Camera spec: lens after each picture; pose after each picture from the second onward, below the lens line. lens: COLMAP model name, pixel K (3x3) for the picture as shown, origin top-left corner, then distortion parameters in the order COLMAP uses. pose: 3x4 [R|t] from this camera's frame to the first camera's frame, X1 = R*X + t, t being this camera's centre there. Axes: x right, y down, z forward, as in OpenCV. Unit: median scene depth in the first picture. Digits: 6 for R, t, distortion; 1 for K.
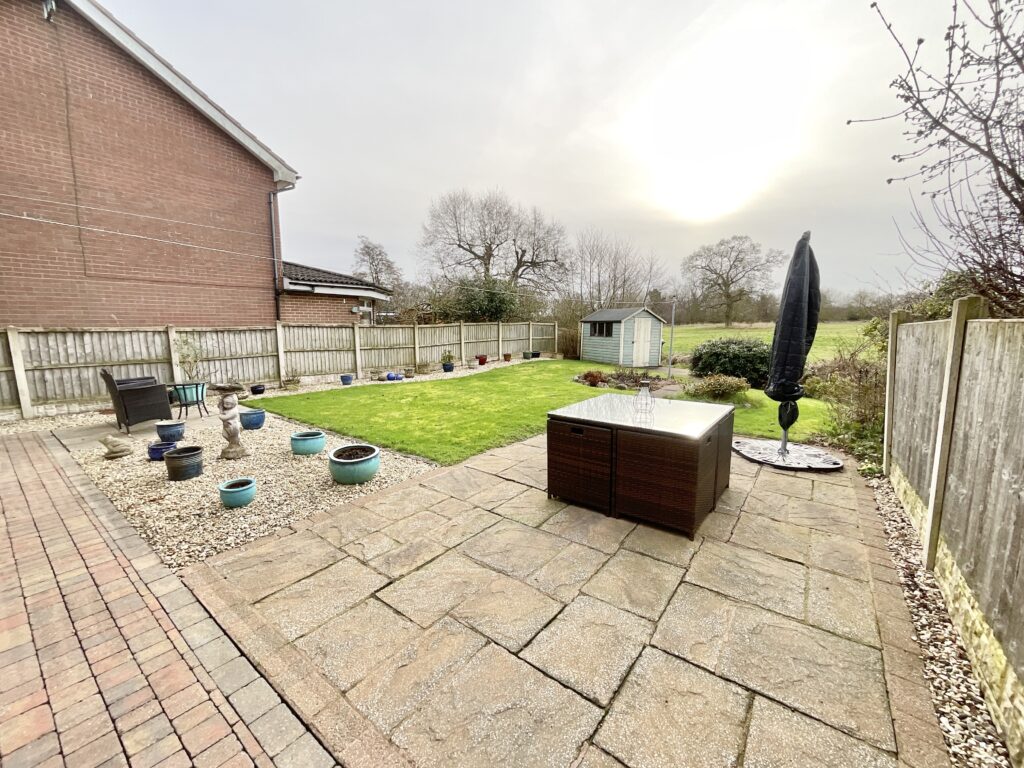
lens RADIAL K [[414.8, 0, 516.1], [0, 414.8, 385.0], [0, 0, 1]] dist [0.004471, 0.000131]
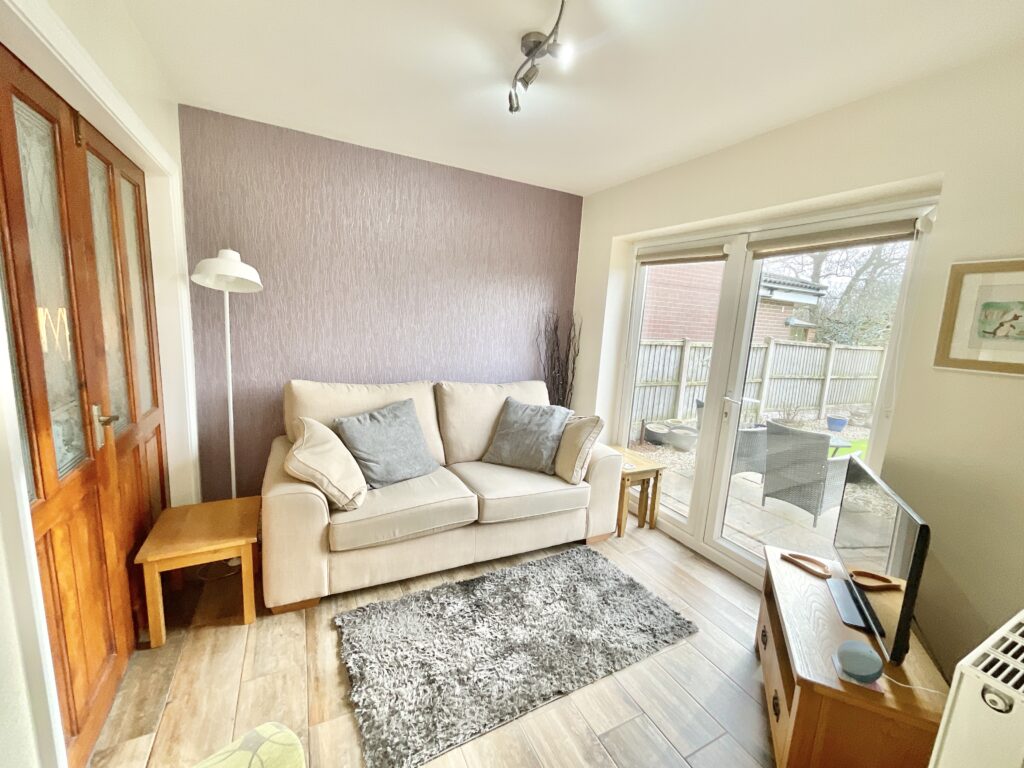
lens RADIAL K [[414.8, 0, 506.8], [0, 414.8, 390.4], [0, 0, 1]] dist [0.004471, 0.000131]
pose [[0.899451, 0.118276, -0.420713, -0.587782], [-0.115764, 0.992774, 0.031605, -0.024217], [0.421411, 0.020277, 0.906643, 0.115124]]
